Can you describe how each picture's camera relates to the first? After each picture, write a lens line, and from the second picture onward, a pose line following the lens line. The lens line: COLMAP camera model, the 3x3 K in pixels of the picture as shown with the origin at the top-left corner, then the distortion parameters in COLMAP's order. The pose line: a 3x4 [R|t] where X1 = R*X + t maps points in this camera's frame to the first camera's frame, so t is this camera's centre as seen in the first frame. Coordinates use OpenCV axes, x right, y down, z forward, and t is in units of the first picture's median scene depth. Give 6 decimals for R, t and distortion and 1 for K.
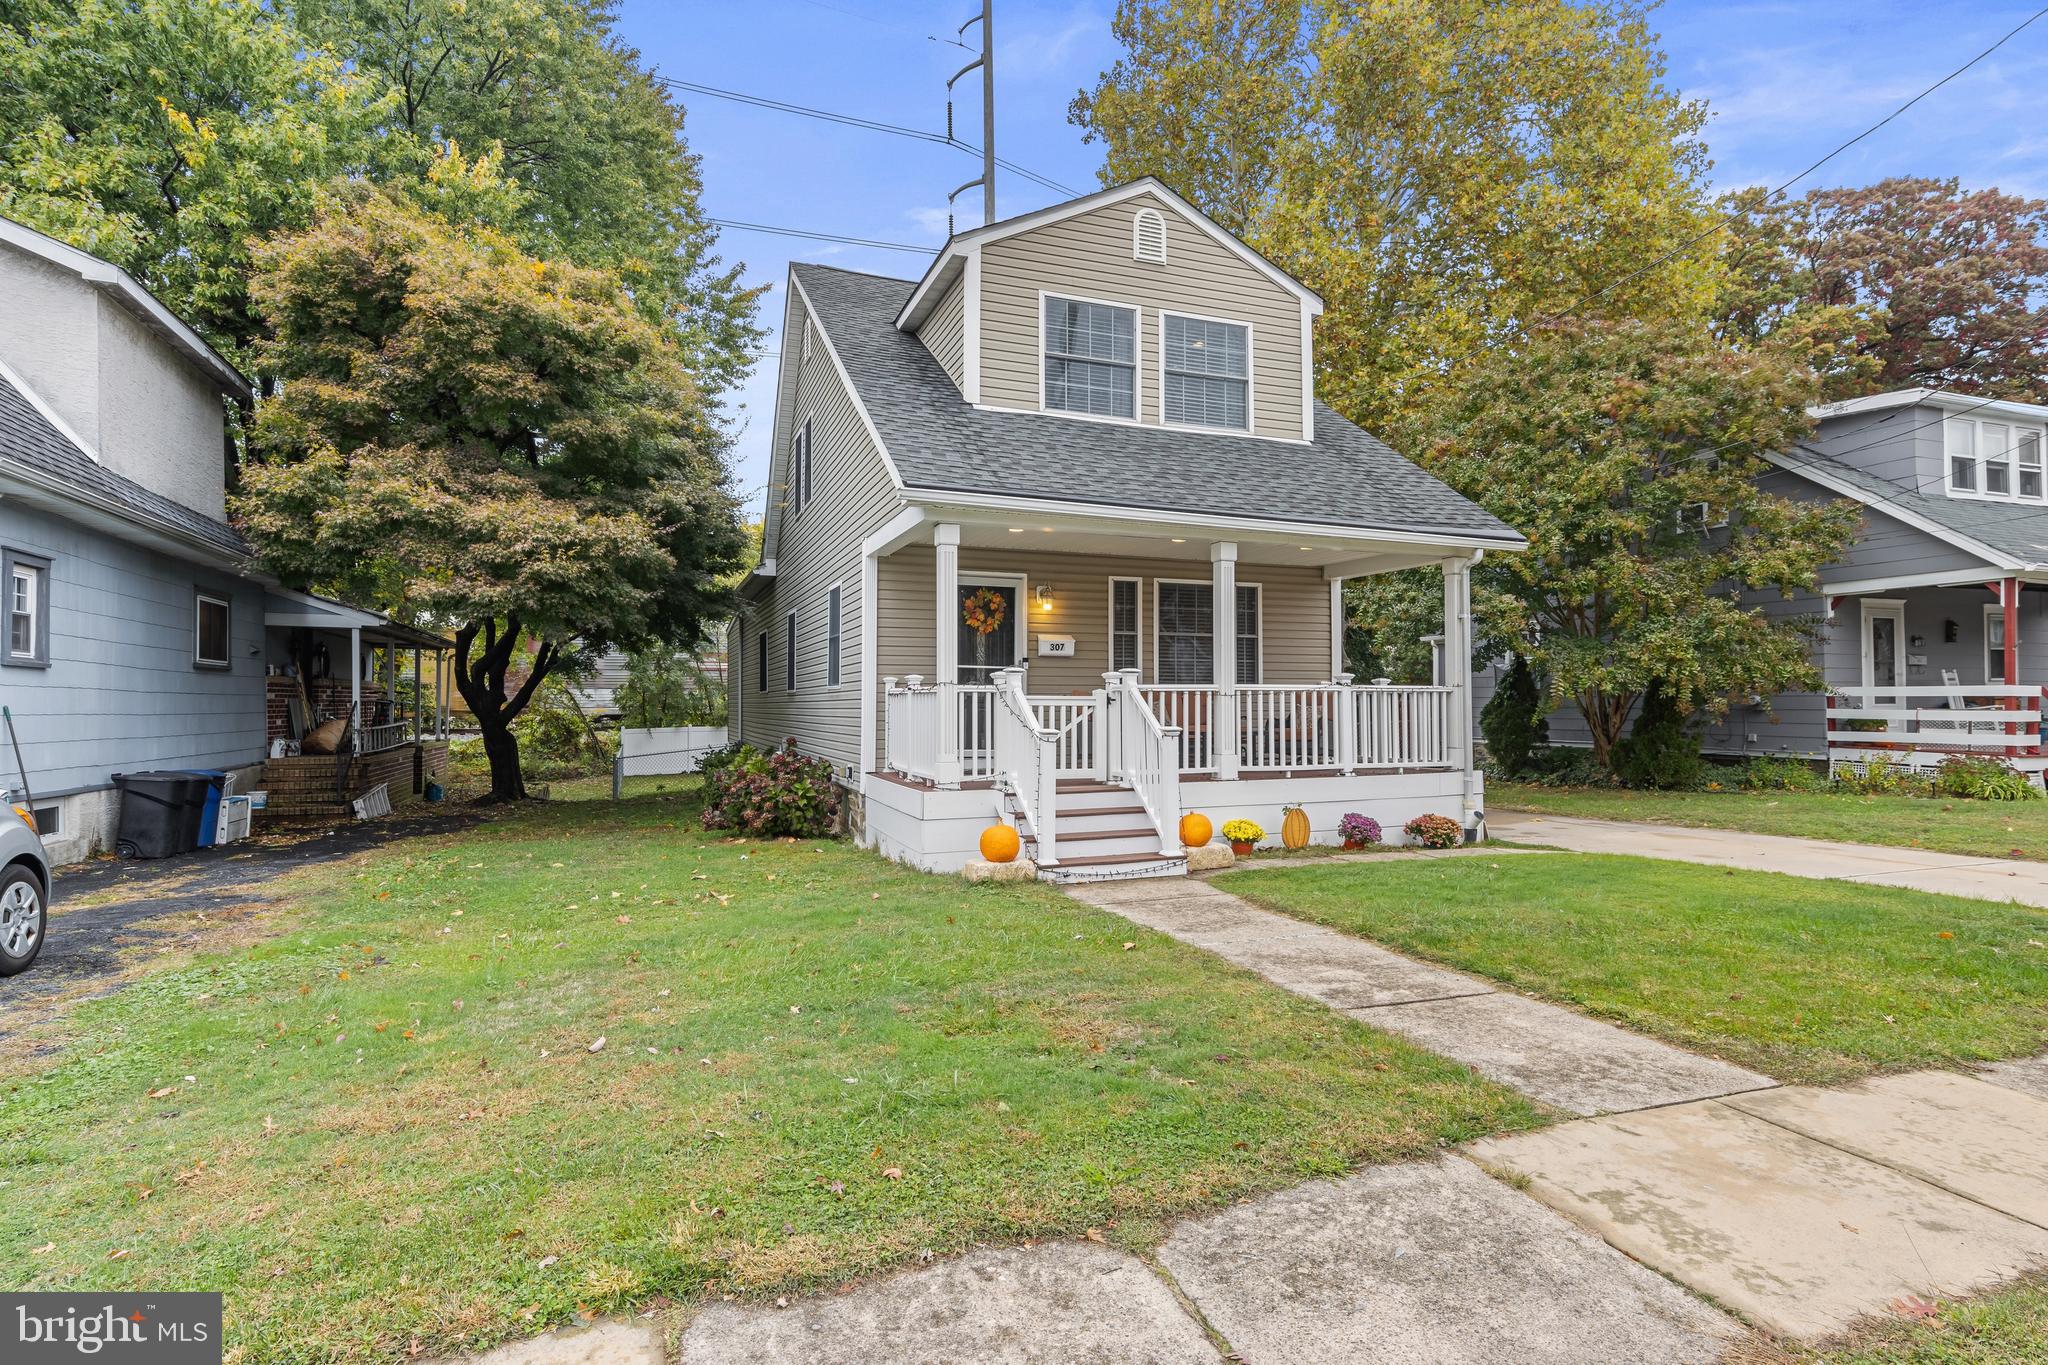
lens RADIAL K [[1059.7, 0, 1030.5], [0, 1059.7, 672.0], [0, 0, 1]] dist [0.007779, -0.000865]
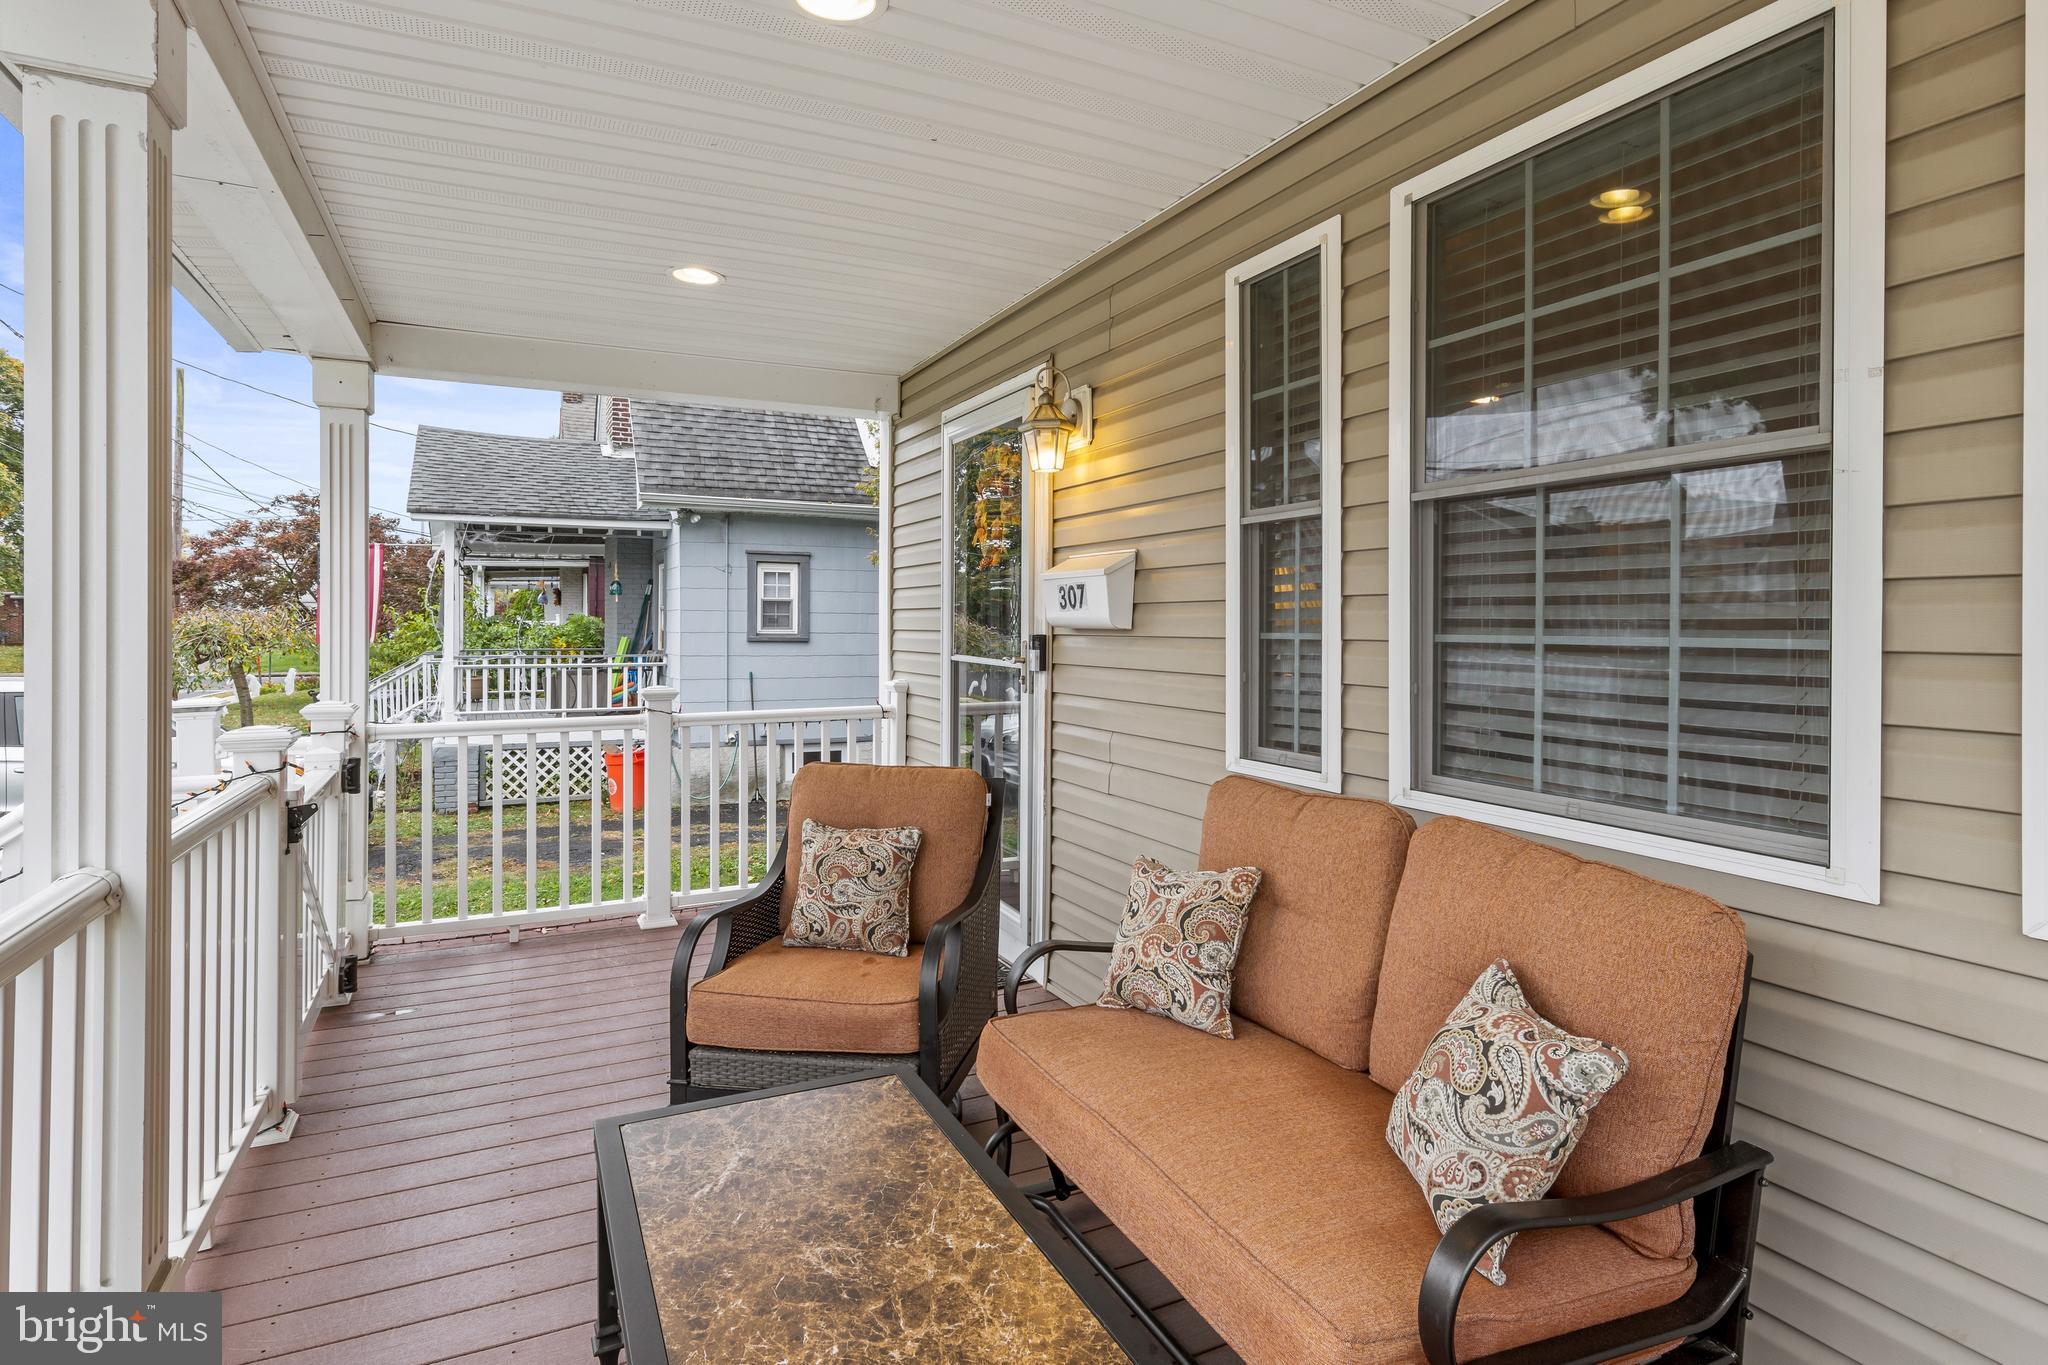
lens RADIAL K [[1073.8, 0, 1030.1], [0, 1073.8, 591.6], [0, 0, 1]] dist [0.001175, -0.000235]
pose [[0.078865, -0.027388, -0.996509, 0.311363], [0.030282, 0.999227, -0.025066, -0.018565], [0.996425, -0.028199, 0.079633, 0.984968]]
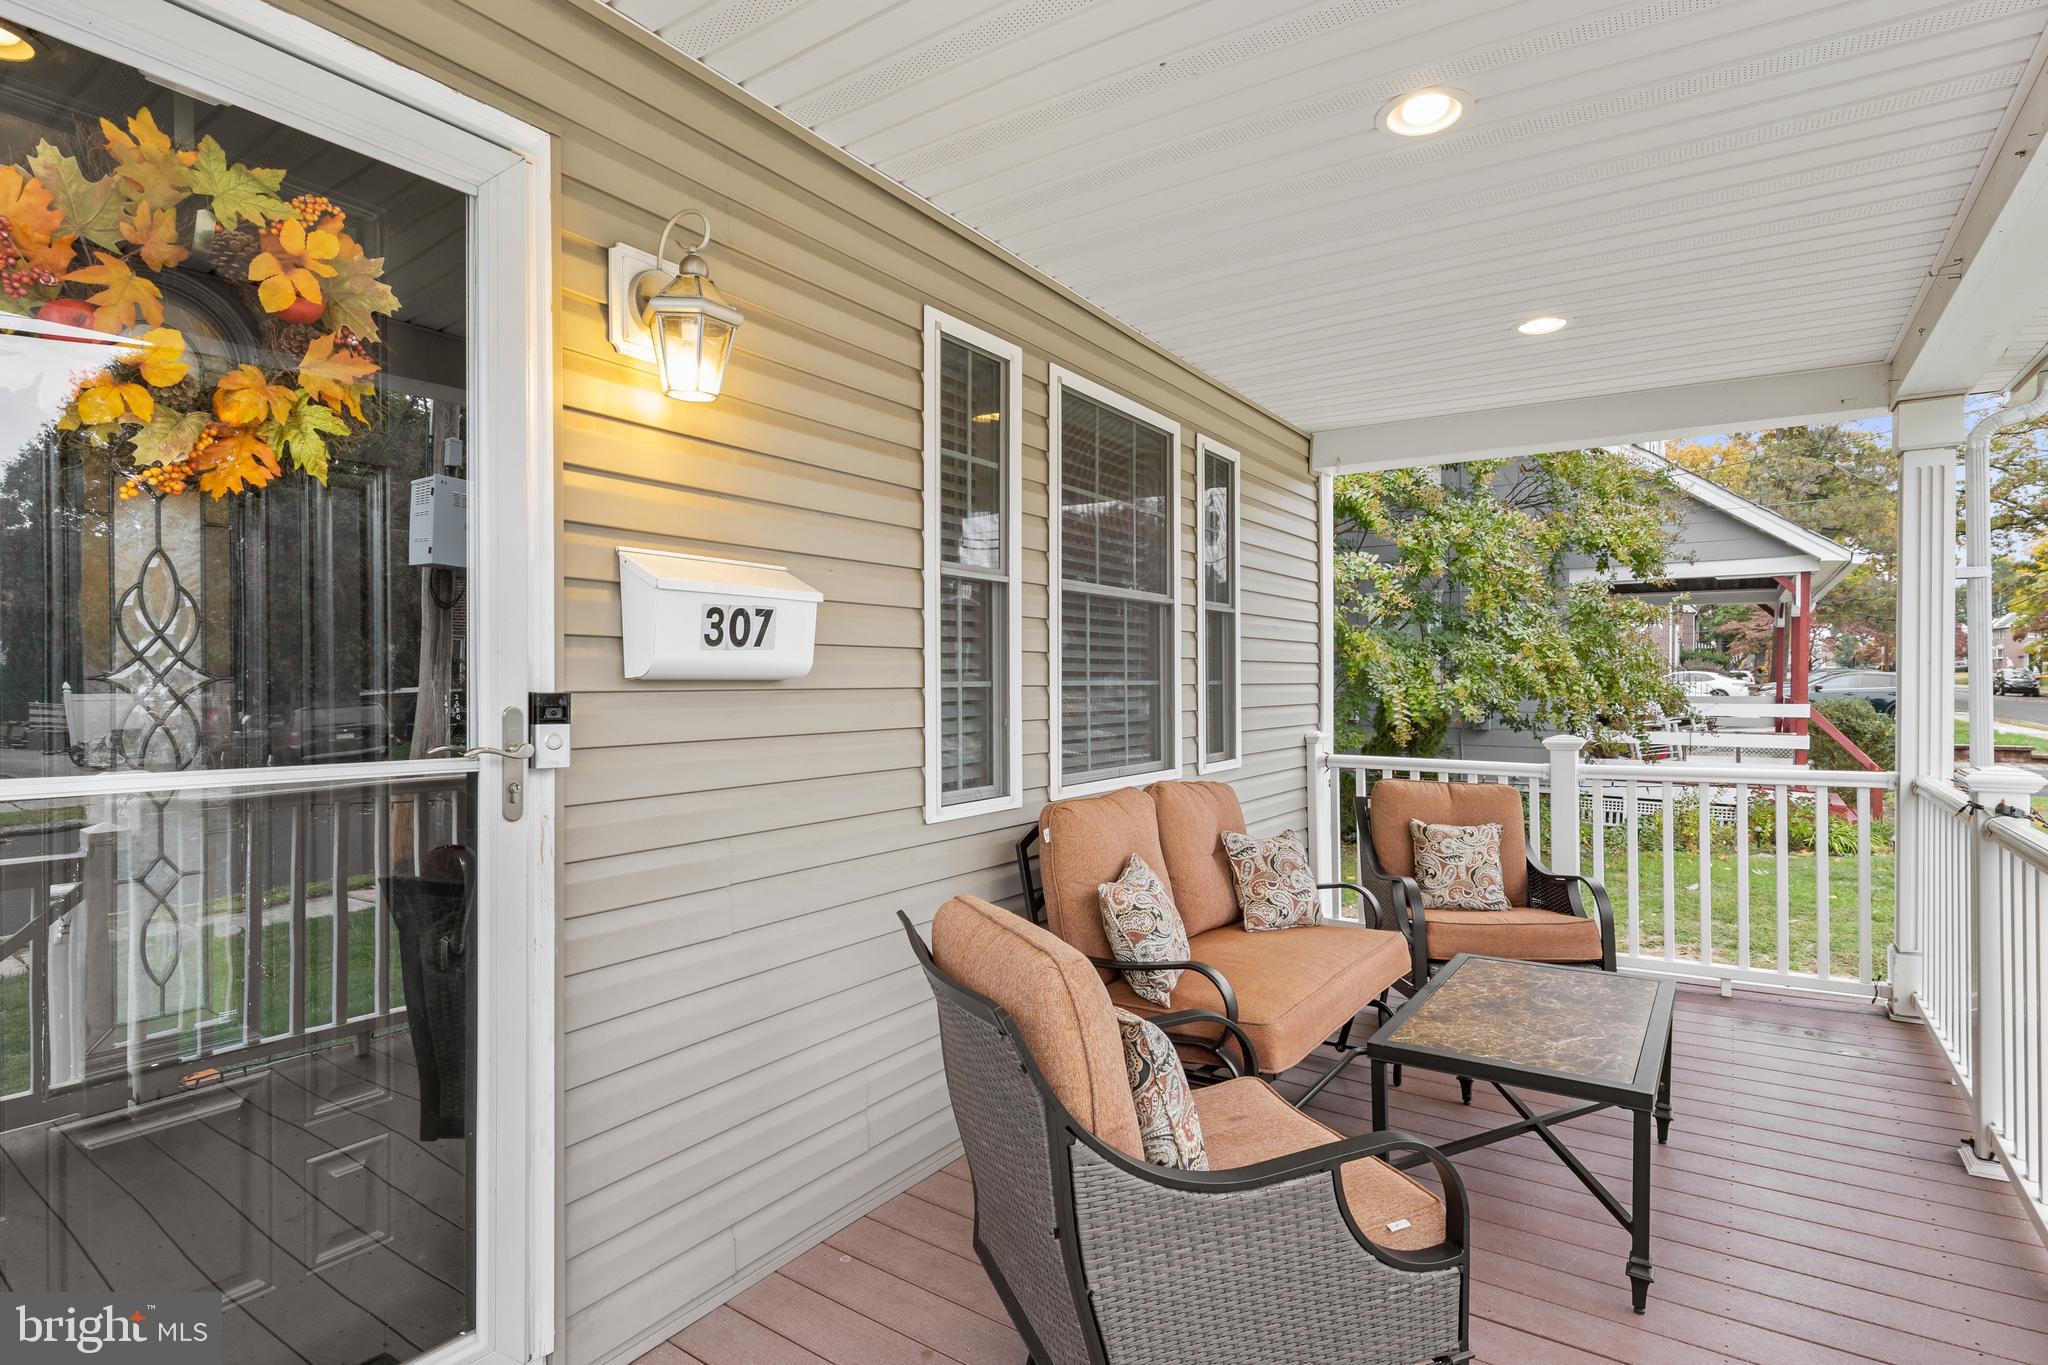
lens RADIAL K [[1059.7, 0, 1030.5], [0, 1059.7, 672.0], [0, 0, 1]] dist [0.007779, -0.000865]
pose [[0.815471, 0.001963, 0.578794, -0.035833], [-0.012403, 0.999824, 0.014084, -0.019776], [-0.578665, -0.018663, 0.815352, 0.849997]]
